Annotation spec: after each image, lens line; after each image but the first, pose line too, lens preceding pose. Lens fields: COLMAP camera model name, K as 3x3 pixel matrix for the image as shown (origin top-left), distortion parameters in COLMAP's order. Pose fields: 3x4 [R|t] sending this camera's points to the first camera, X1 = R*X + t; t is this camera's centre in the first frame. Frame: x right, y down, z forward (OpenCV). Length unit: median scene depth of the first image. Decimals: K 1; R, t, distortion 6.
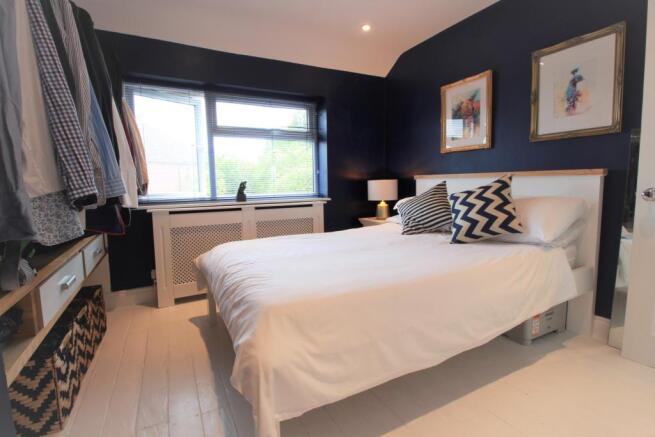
lens RADIAL K [[309.6, 0, 327.5], [0, 309.6, 218.5], [0, 0, 1]] dist [-0.000245, -0.000058]
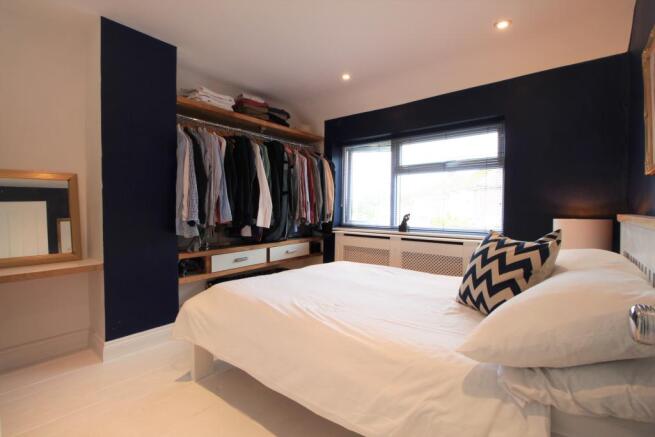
lens RADIAL K [[306.6, 0, 327.5], [0, 306.6, 218.5], [0, 0, 1]] dist [-0.028553, -0.000006]
pose [[0.411616, 0.040148, -0.910472, 0.606069], [-0.120235, 0.992689, -0.010584, -0.056734], [0.903391, 0.113827, 0.413434, 0.298970]]
